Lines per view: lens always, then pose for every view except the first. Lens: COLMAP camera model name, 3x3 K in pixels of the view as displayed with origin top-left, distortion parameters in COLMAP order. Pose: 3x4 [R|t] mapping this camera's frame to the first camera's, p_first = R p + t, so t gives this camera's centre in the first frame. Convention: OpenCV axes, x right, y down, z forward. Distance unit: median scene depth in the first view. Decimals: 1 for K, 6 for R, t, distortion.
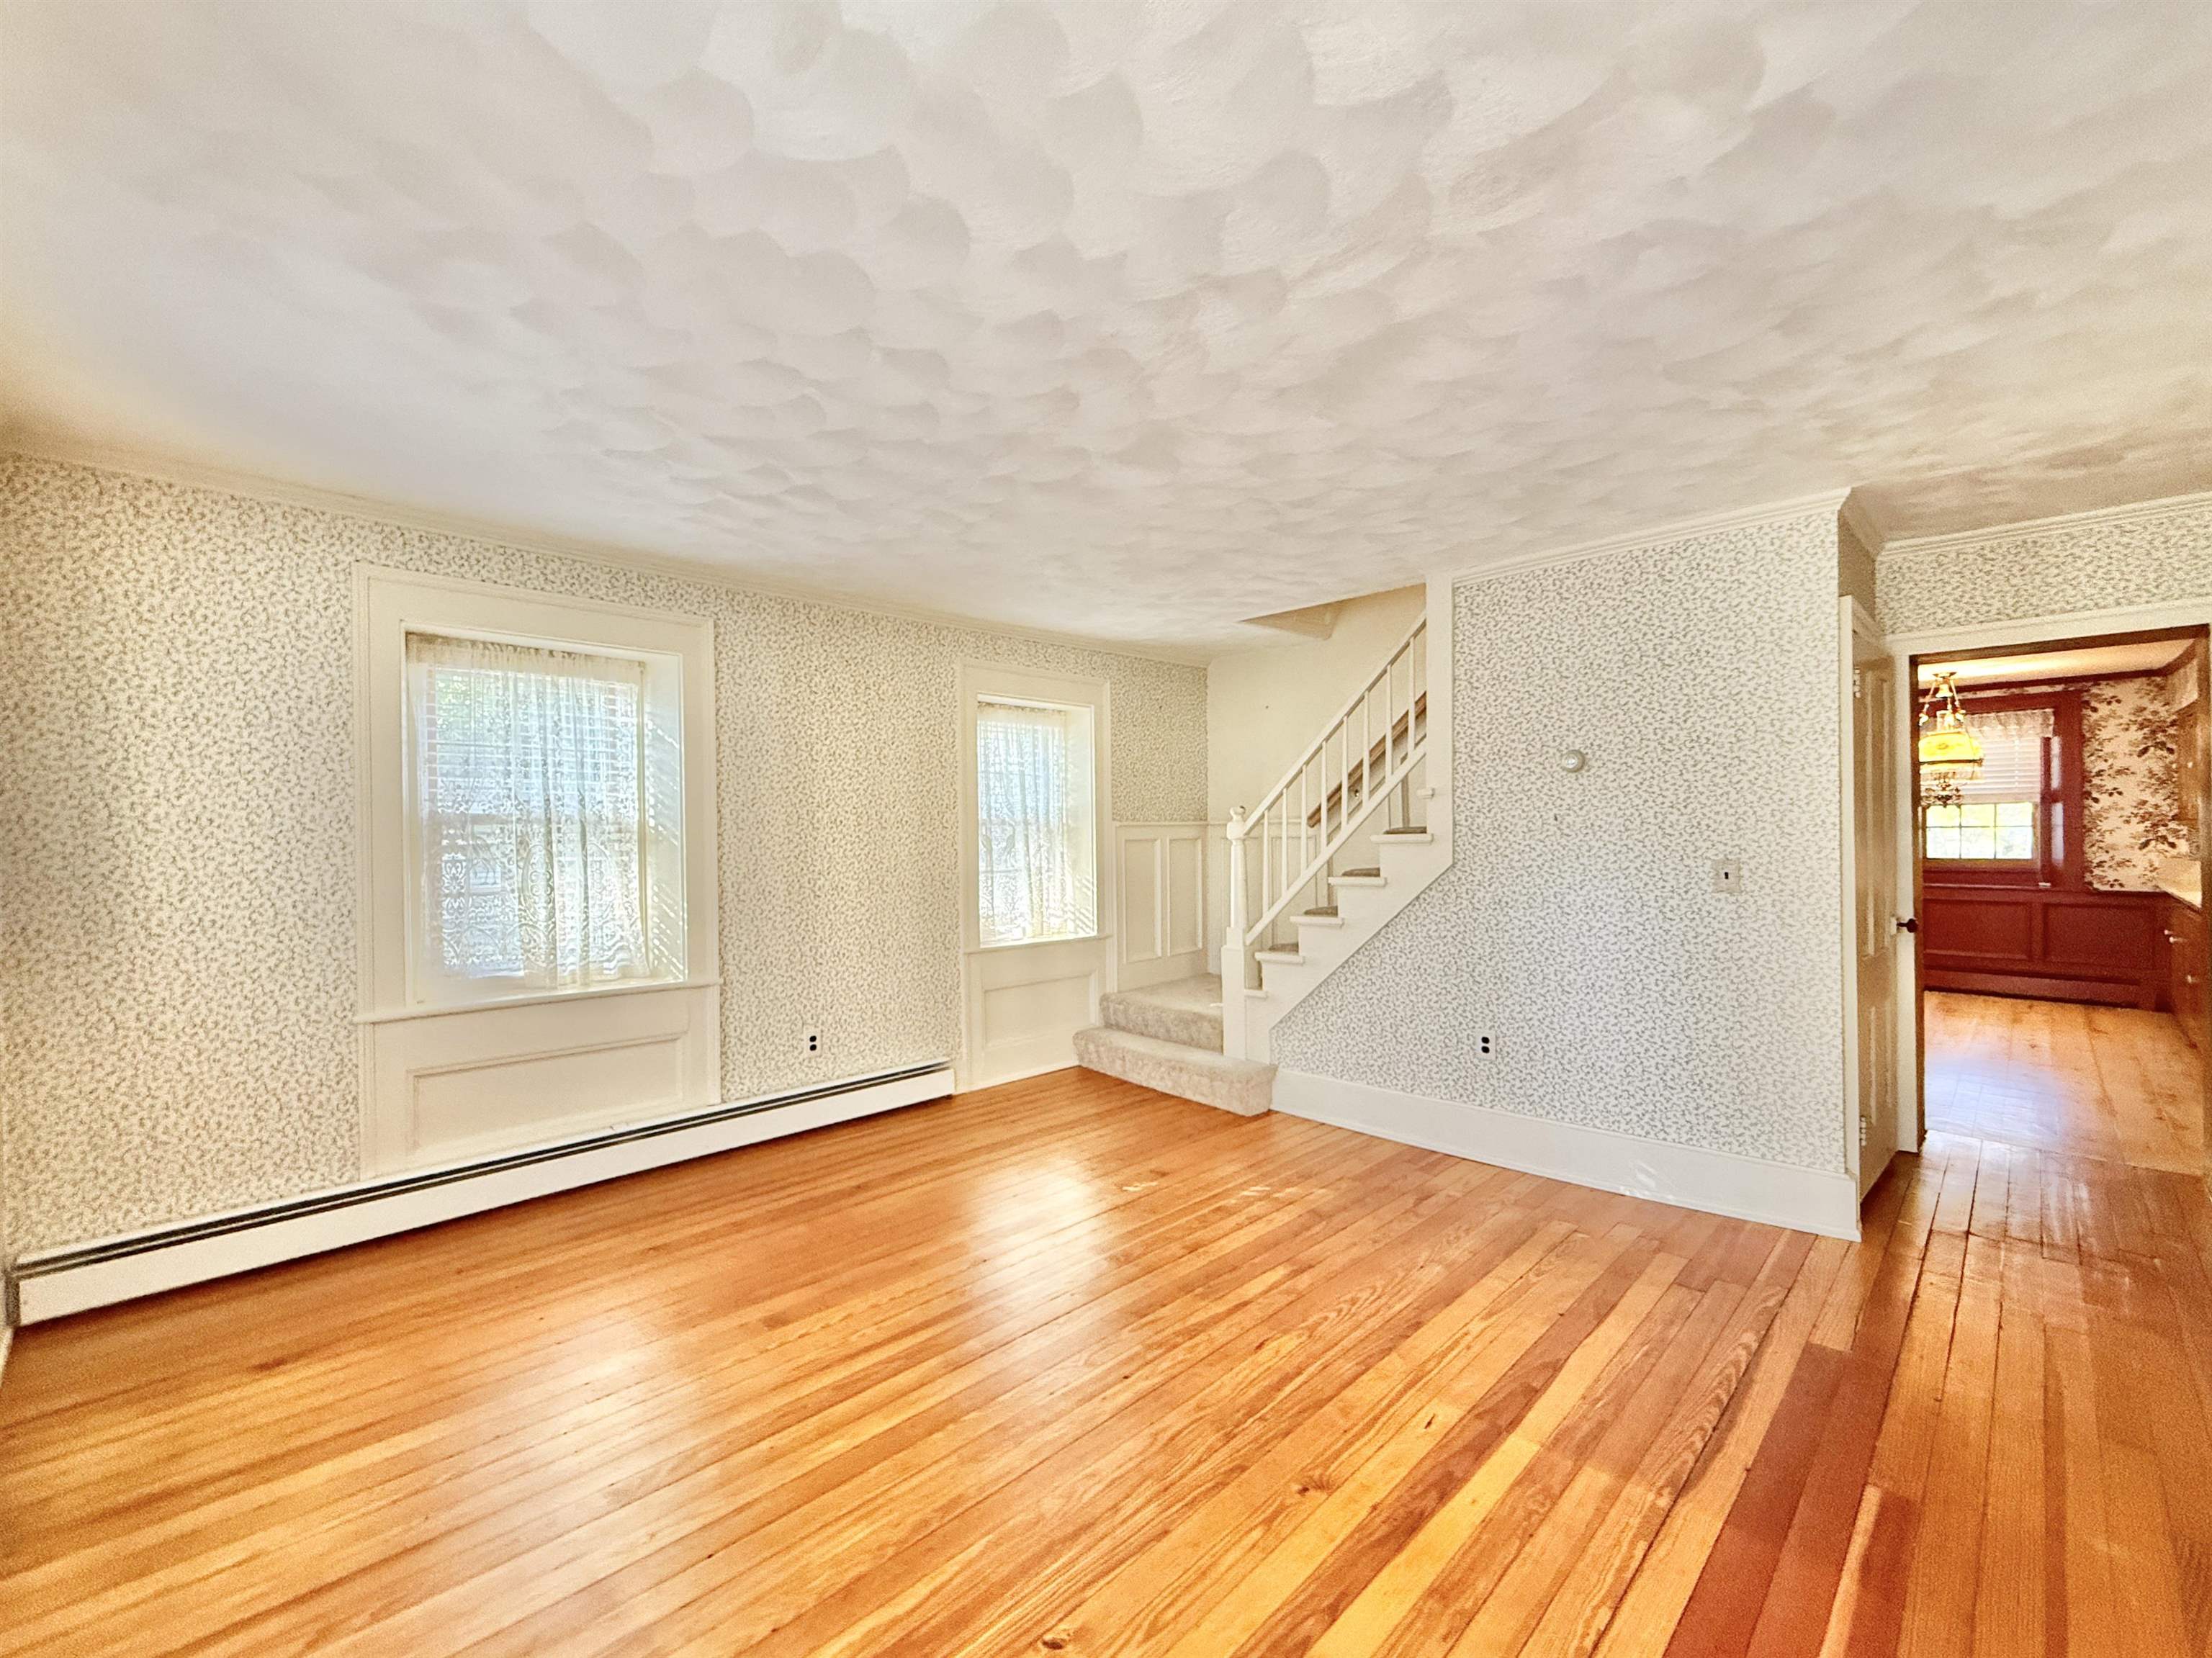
lens RADIAL K [[917.8, 0, 1087.1], [0, 917.8, 835.2], [0, 0, 1]] dist [0.000630, 0.000234]
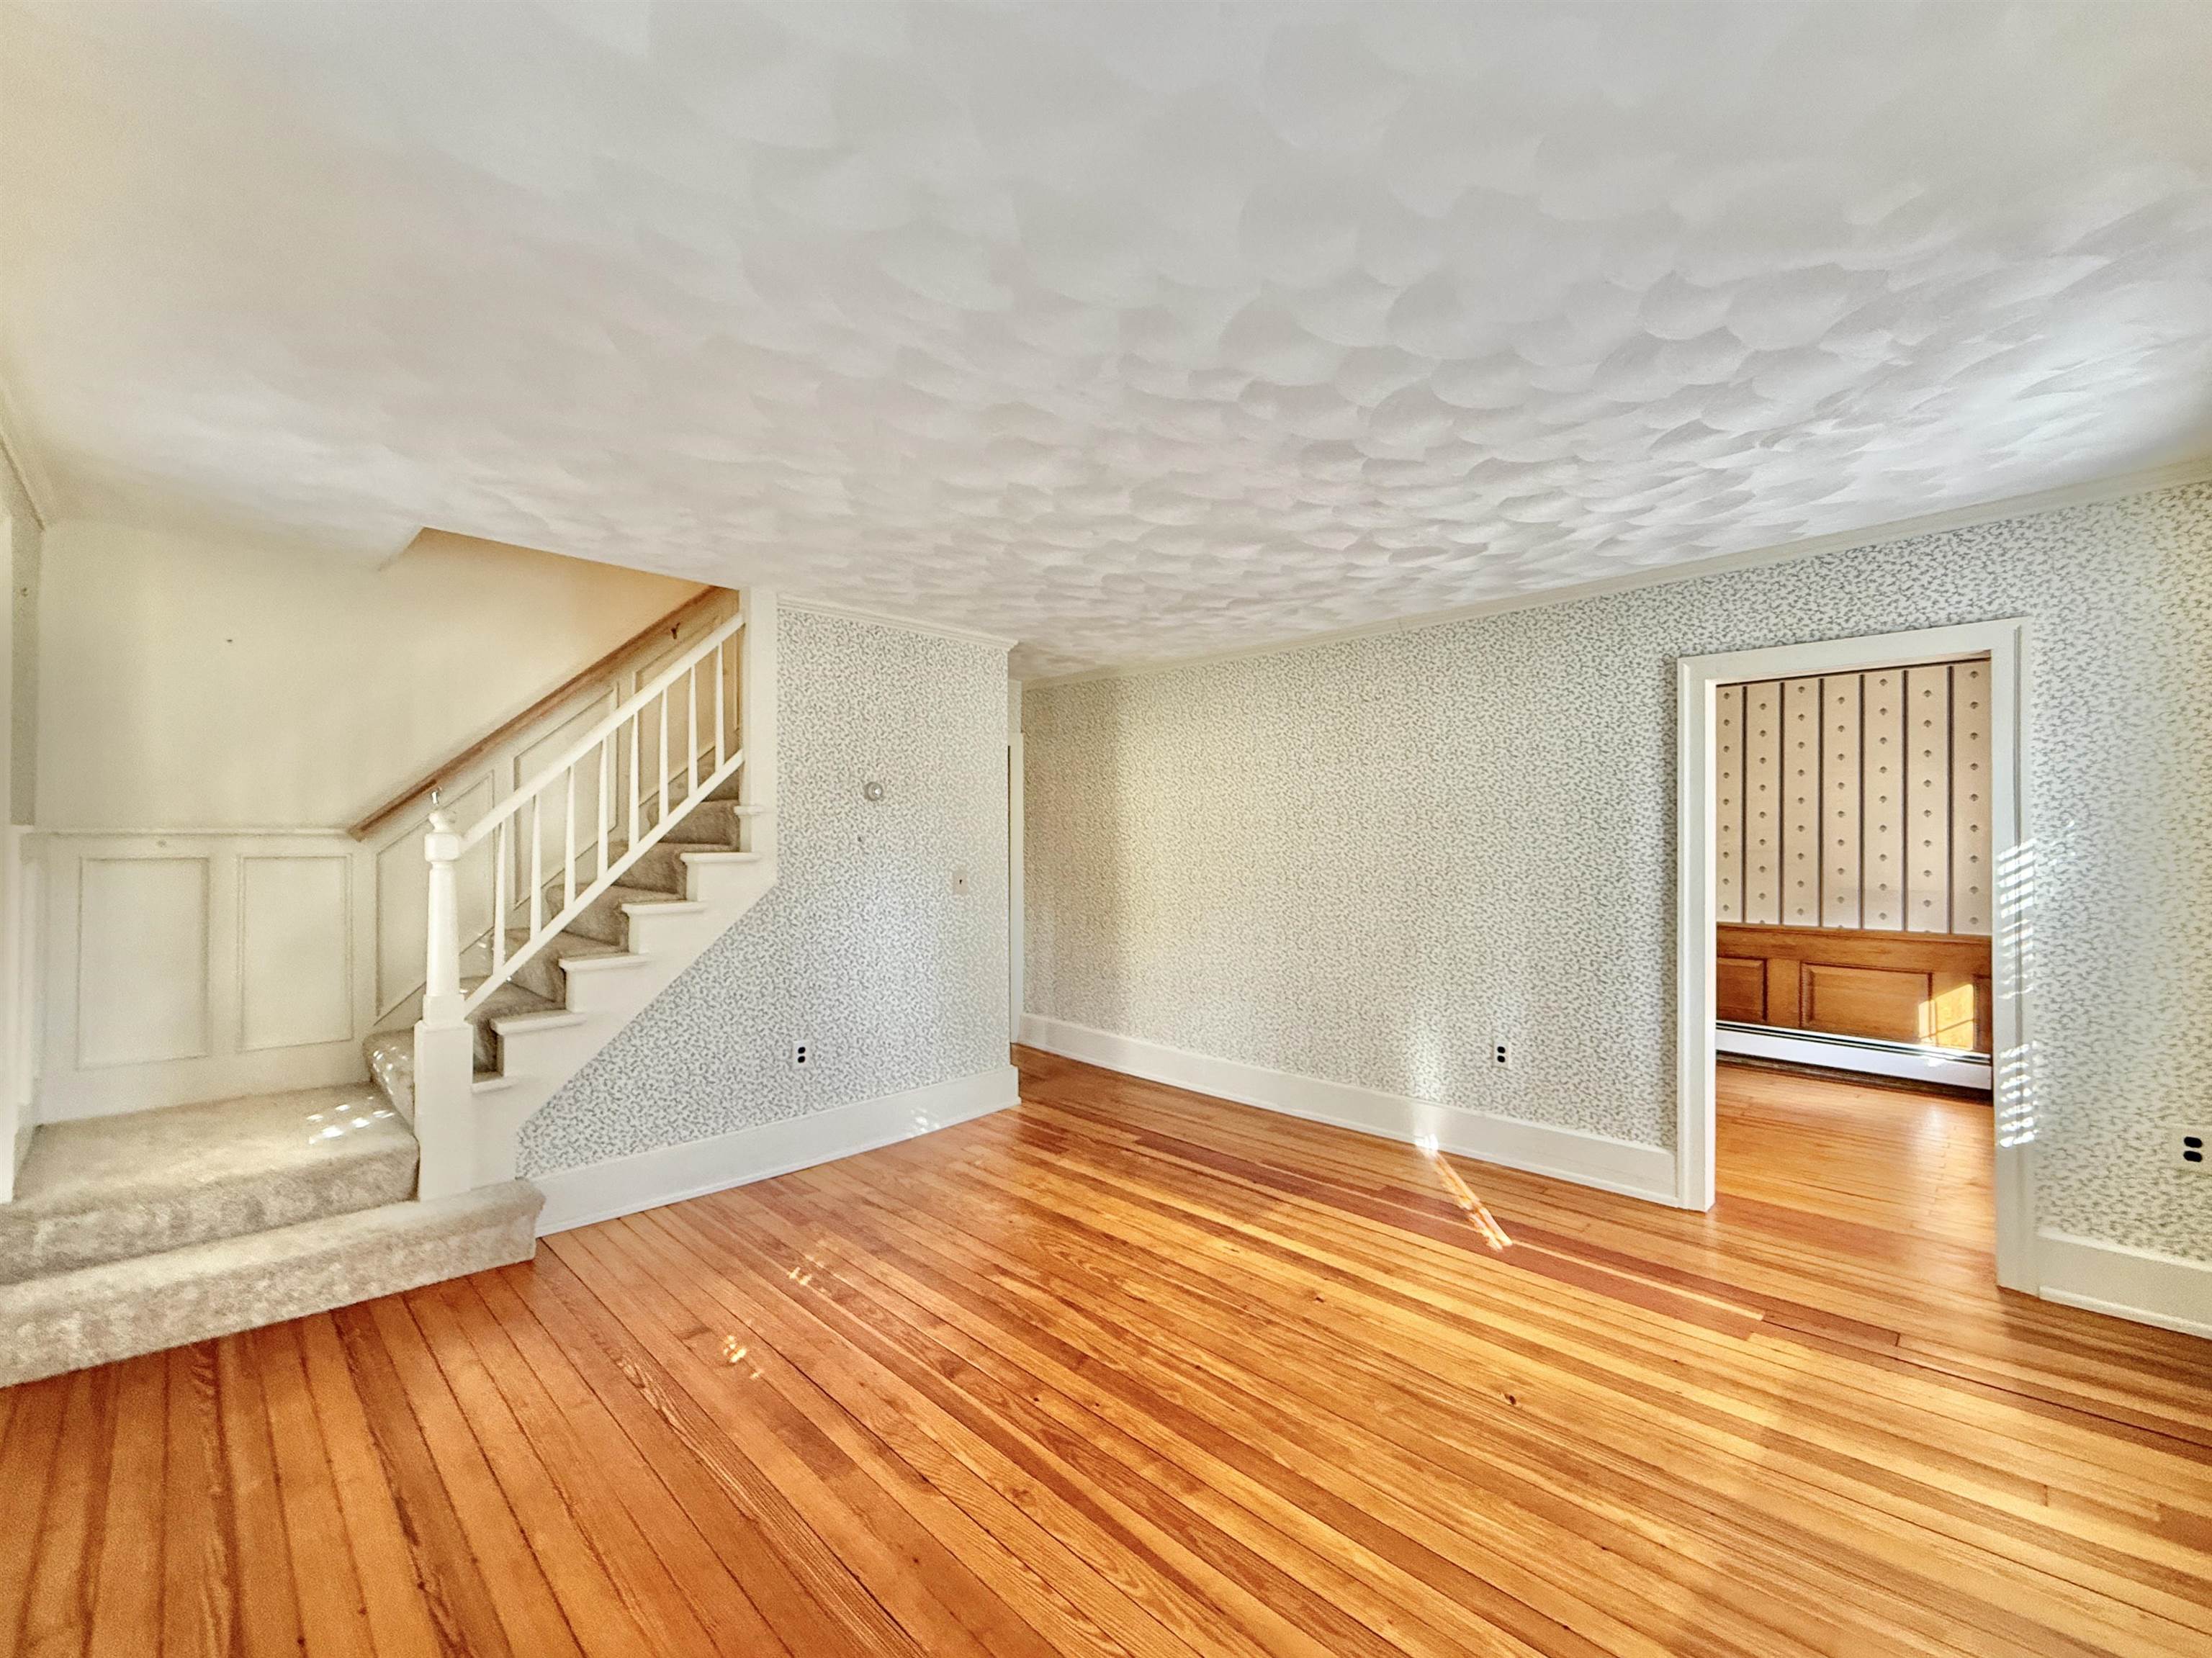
lens RADIAL K [[917.8, 0, 1092.5], [0, 917.8, 834.0], [0, 0, 1]] dist [0.000630, 0.000234]
pose [[-0.002148, 0.019920, 0.999799, -0.858478], [-0.001935, 0.999800, -0.019924, -0.004156], [-0.999996, -0.001977, -0.002109, 0.936685]]
